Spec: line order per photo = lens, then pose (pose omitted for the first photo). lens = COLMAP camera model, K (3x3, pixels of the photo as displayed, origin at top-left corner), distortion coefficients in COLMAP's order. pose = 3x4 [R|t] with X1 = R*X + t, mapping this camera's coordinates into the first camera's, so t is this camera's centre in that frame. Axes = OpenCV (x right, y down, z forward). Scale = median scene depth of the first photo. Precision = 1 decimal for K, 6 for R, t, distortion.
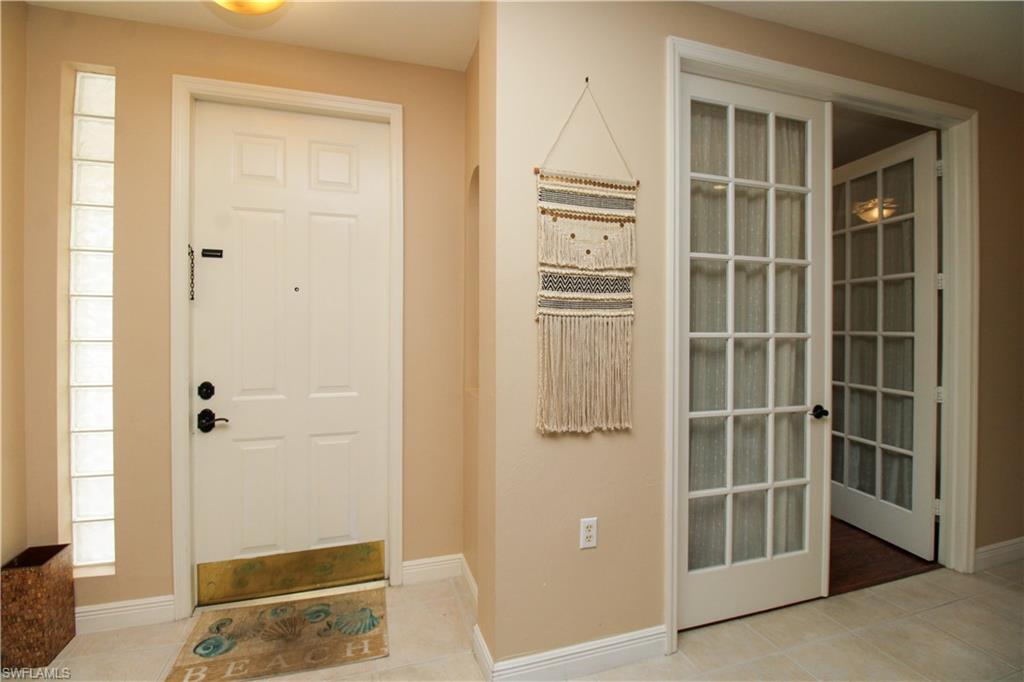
lens RADIAL K [[470.7, 0, 510.2], [0, 470.7, 326.1], [0, 0, 1]] dist [-0.000338, -0.012592]
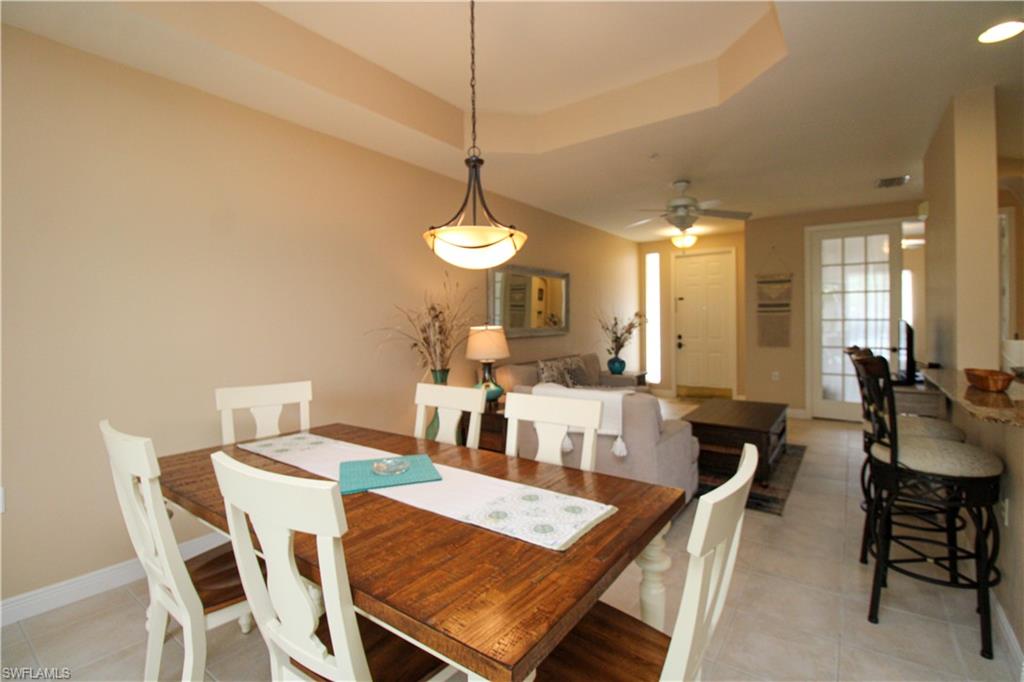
lens RADIAL K [[470.7, 0, 510.2], [0, 470.7, 326.1], [0, 0, 1]] dist [-0.000338, -0.012592]
pose [[0.592860, -0.001536, -0.805304, 1.547466], [0.013258, 0.999881, 0.007854, 0.008835], [0.805197, -0.015333, 0.592810, -2.274438]]
